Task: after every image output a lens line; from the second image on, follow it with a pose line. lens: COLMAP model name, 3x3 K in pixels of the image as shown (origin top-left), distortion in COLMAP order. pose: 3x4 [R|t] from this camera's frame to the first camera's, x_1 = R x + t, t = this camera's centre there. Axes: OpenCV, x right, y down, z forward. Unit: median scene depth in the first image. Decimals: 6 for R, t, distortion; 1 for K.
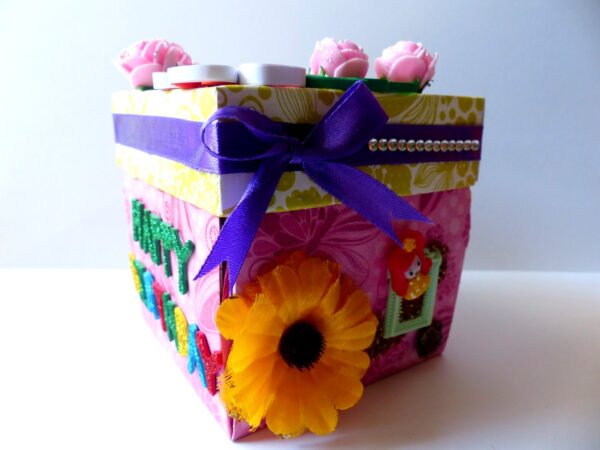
lens RADIAL K [[444.5, 0, 300.0], [0, 444.5, 225.0], [0, 0, 1]] dist [-0.021888, -0.005458]
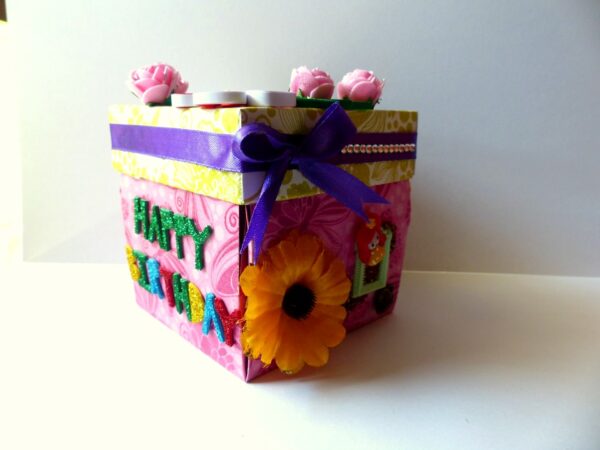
lens RADIAL K [[444.5, 0, 300.0], [0, 444.5, 225.0], [0, 0, 1]] dist [-0.021888, -0.005458]
pose [[0.985300, -0.042276, 0.165521, -0.185031], [0.042715, 0.999087, 0.000912, 0.039094], [-0.165408, 0.006172, 0.986206, -0.279552]]
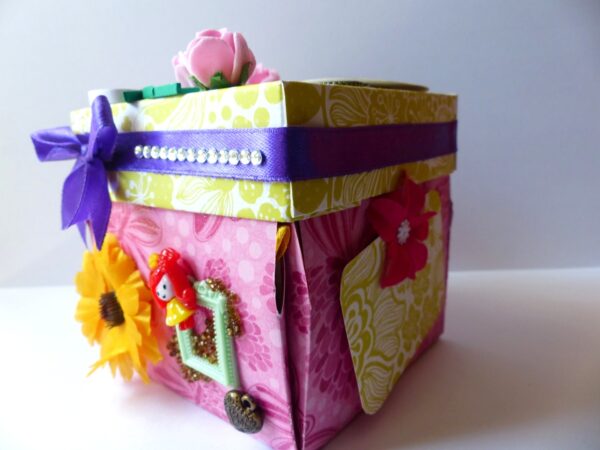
lens RADIAL K [[444.5, 0, 300.0], [0, 444.5, 225.0], [0, 0, 1]] dist [-0.021888, -0.005458]
pose [[0.285236, 0.178309, -0.941725, 1.196552], [-0.191652, 0.973310, 0.126241, -0.203981], [0.939101, 0.144475, 0.311797, 0.992917]]
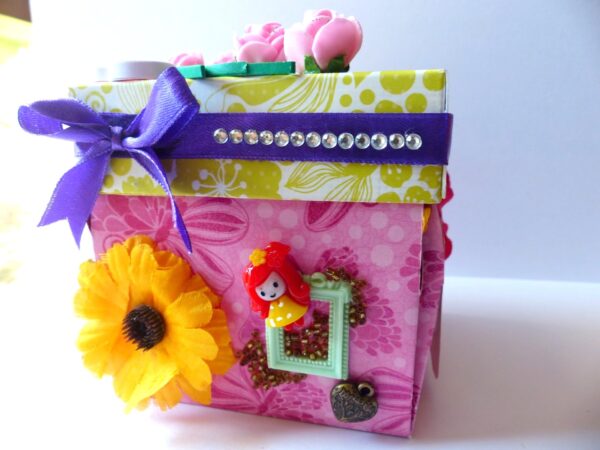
lens RADIAL K [[444.5, 0, 300.0], [0, 444.5, 225.0], [0, 0, 1]] dist [-0.021888, -0.005458]
pose [[0.675567, 0.144168, -0.723066, 0.895376], [-0.164740, 0.985418, 0.042559, -0.064036], [0.718658, 0.090366, 0.689467, 0.481094]]
